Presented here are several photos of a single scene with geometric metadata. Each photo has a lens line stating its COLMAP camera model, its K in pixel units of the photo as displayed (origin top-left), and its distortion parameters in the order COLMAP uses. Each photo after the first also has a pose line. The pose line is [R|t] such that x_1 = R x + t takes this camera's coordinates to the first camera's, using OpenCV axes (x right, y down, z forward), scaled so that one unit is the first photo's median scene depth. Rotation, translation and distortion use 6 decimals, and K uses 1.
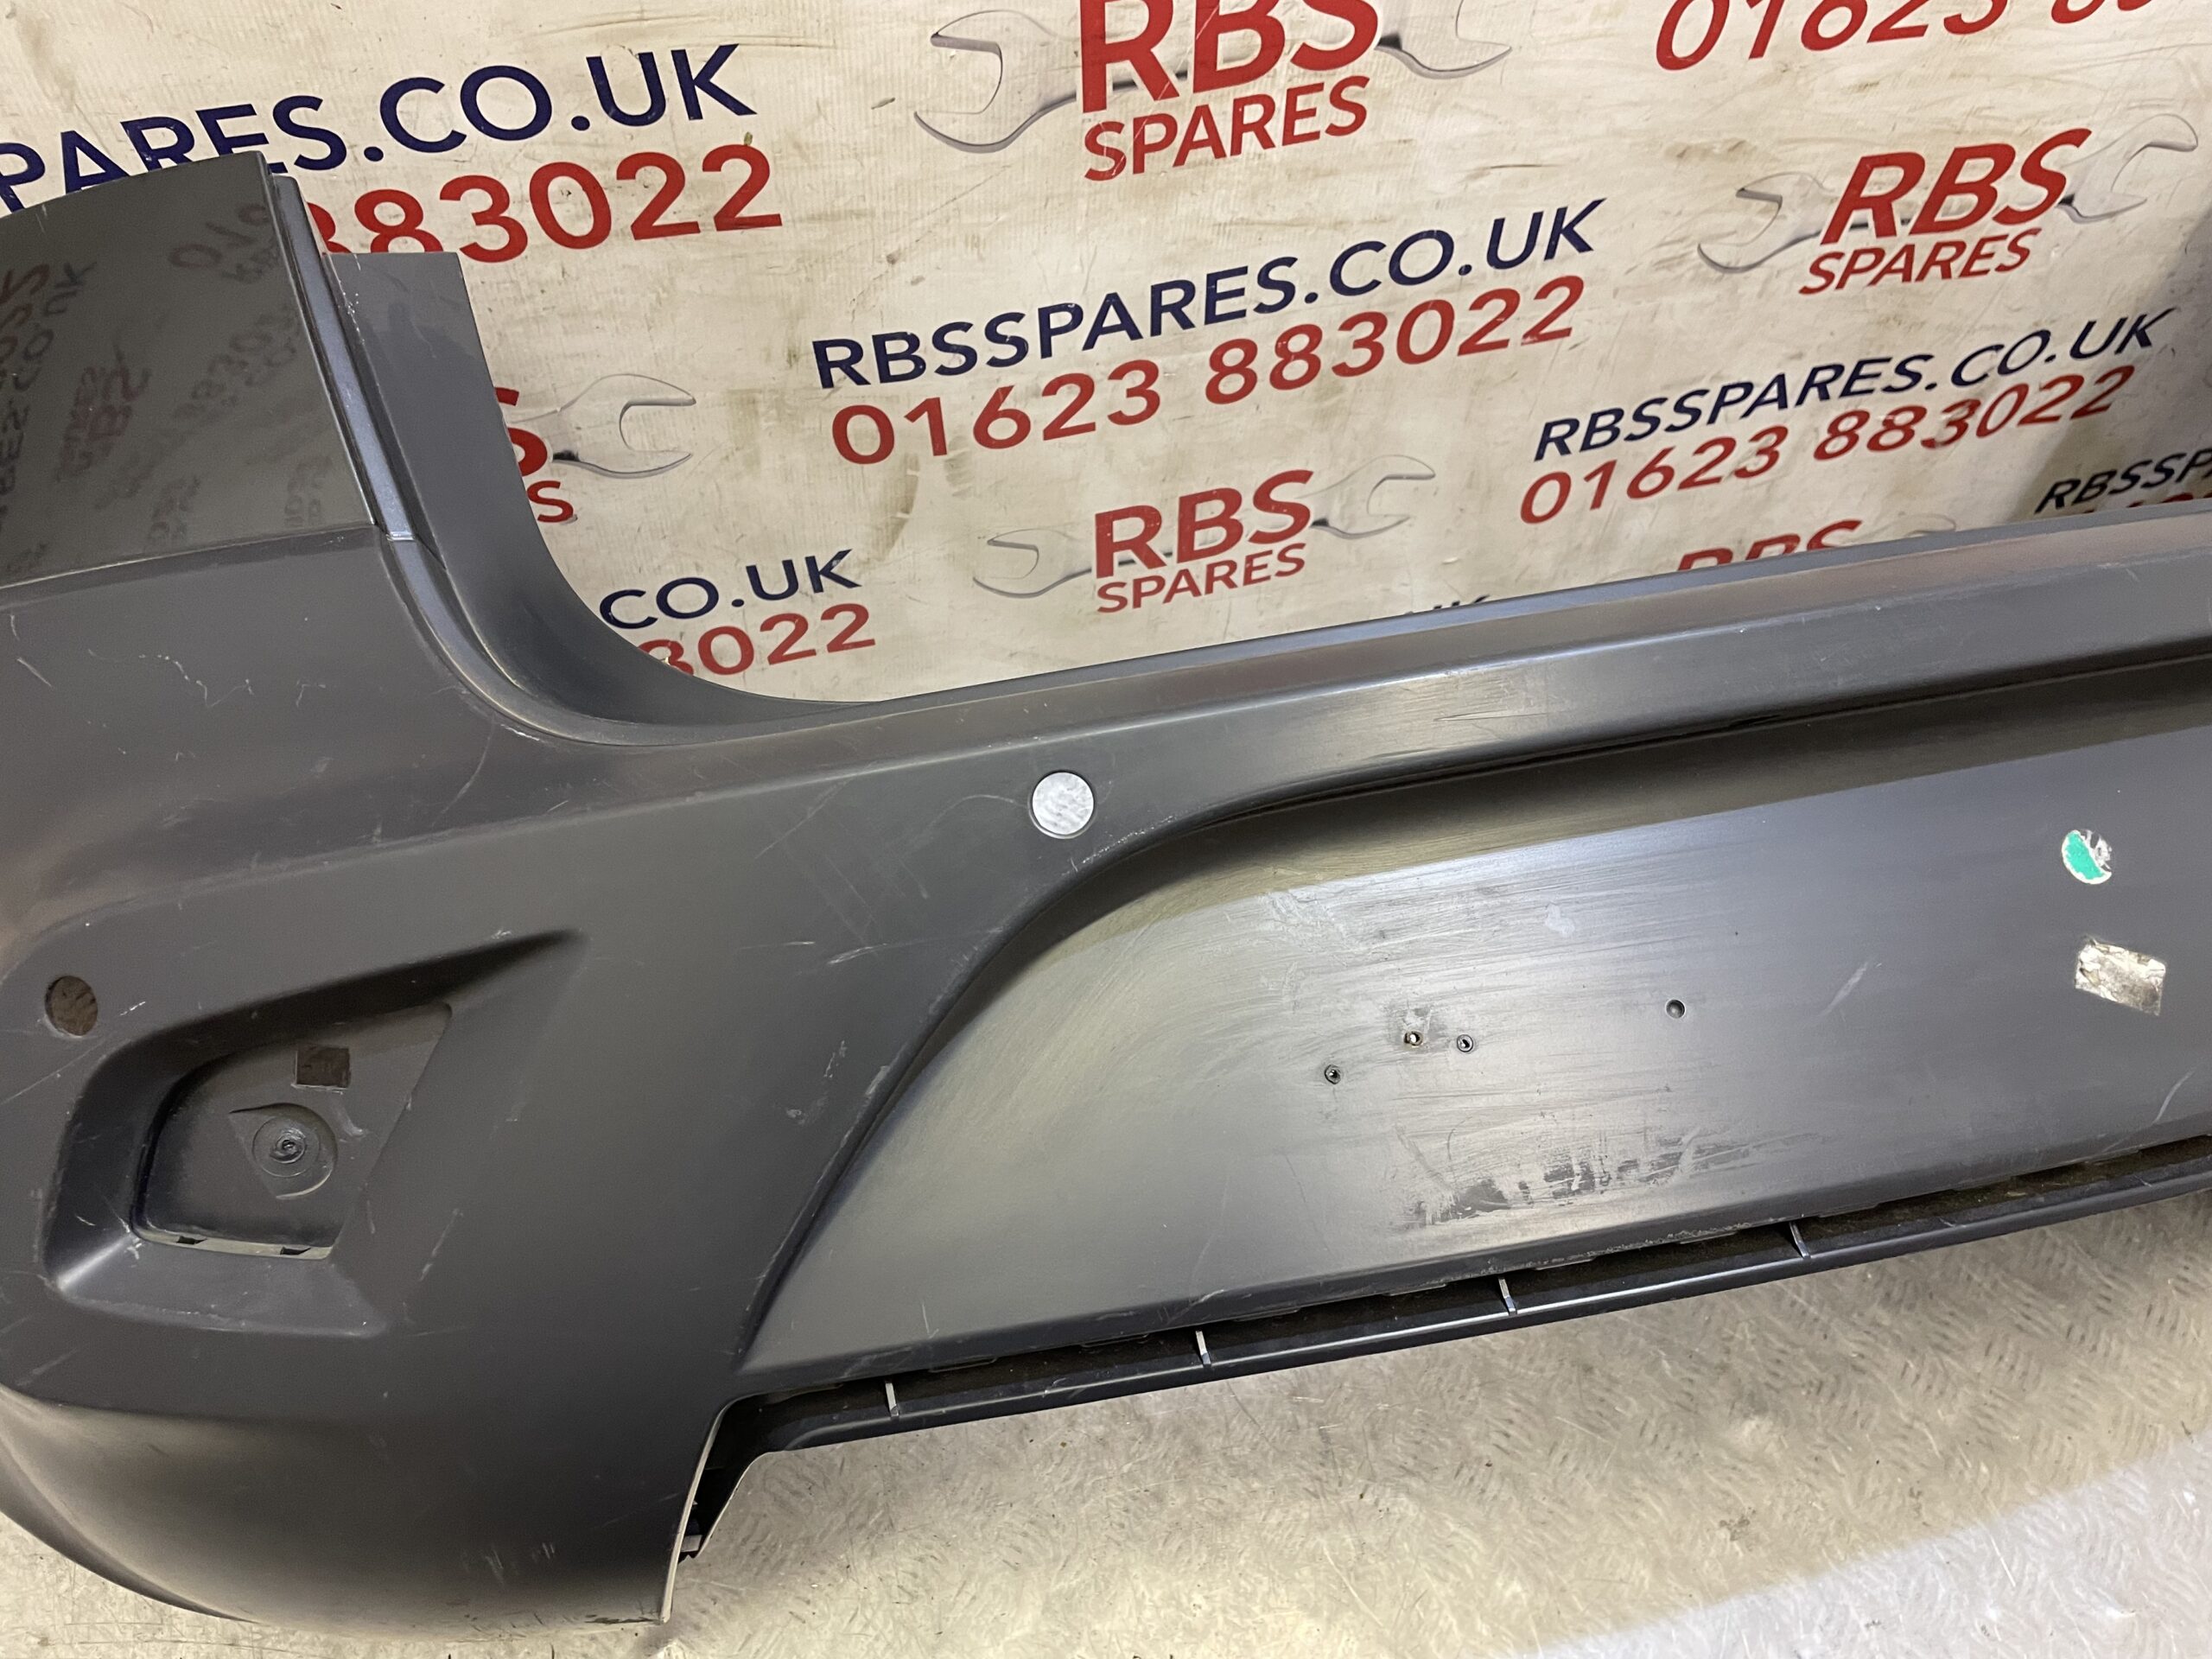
lens RADIAL K [[1675.9, 0, 1106.0], [0, 1675.9, 829.5], [0, 0, 1]] dist [0.074021, -0.105541]
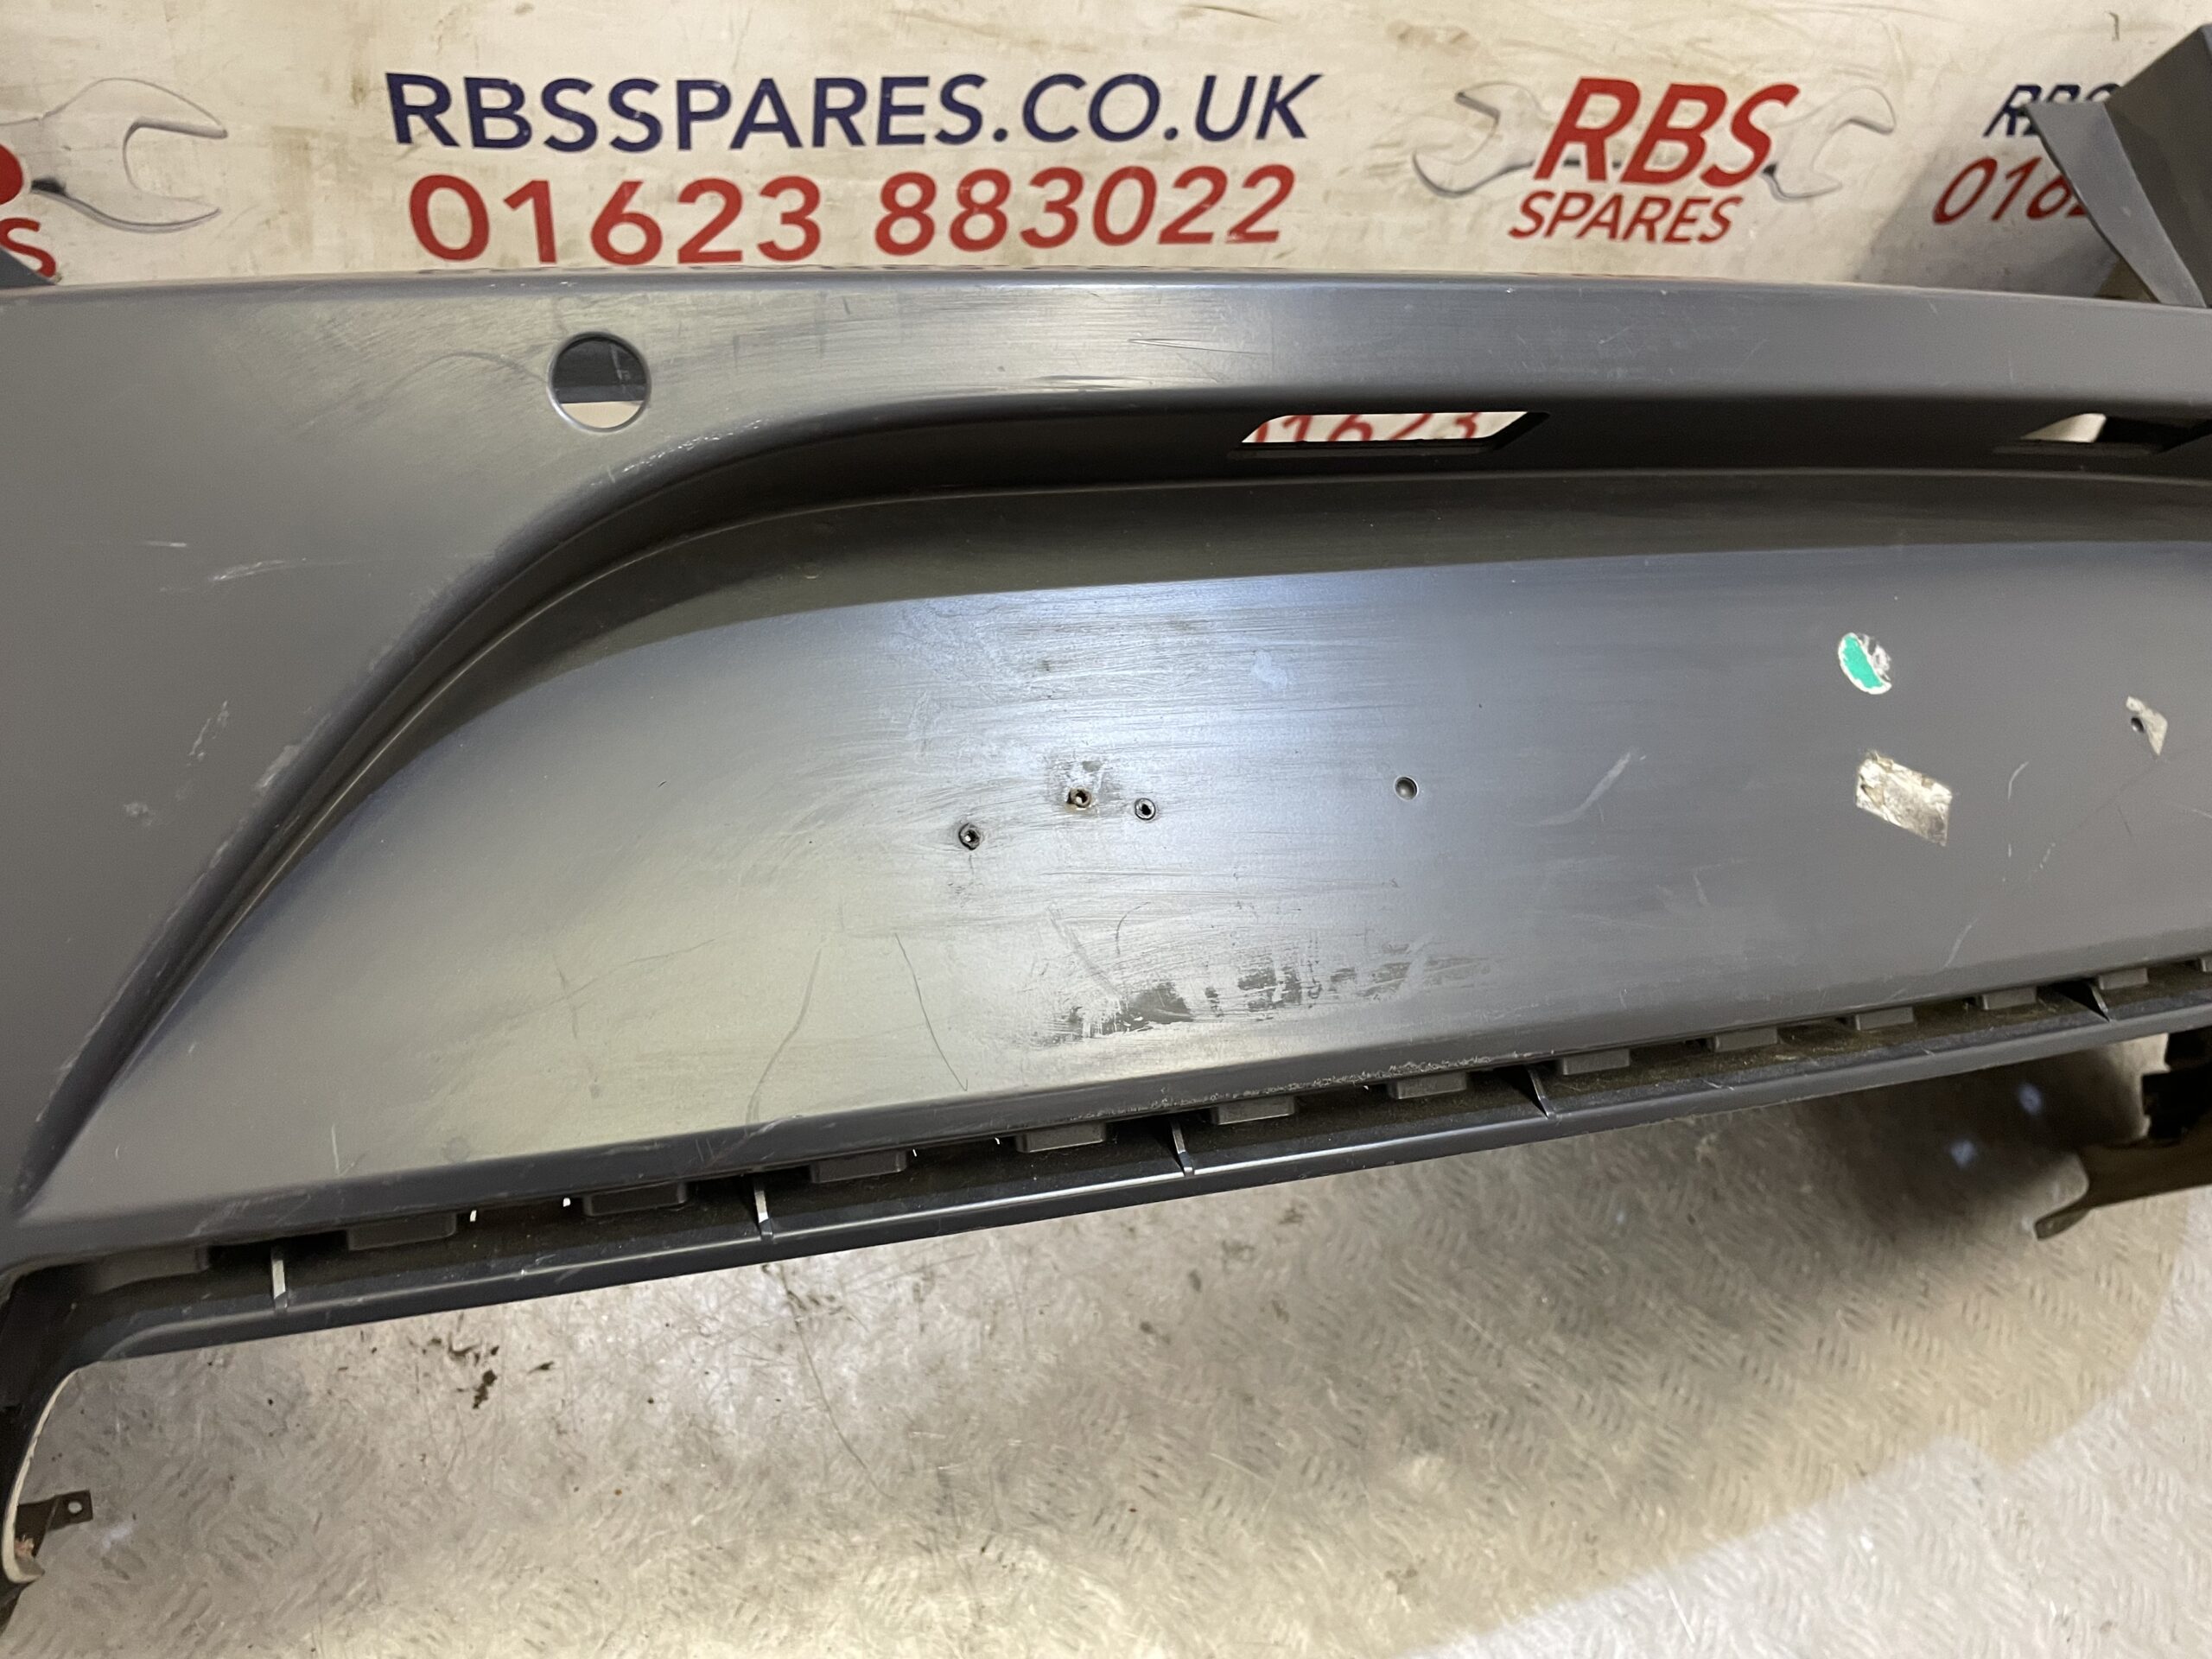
lens RADIAL K [[1662.0, 0, 1106.0], [0, 1662.0, 829.5], [0, 0, 1]] dist [0.084683, -0.123516]
pose [[0.979636, 0.064191, 0.190243, 0.030851], [-0.048119, 0.994964, -0.087932, 0.114484], [-0.194929, 0.076987, 0.977791, 0.154568]]
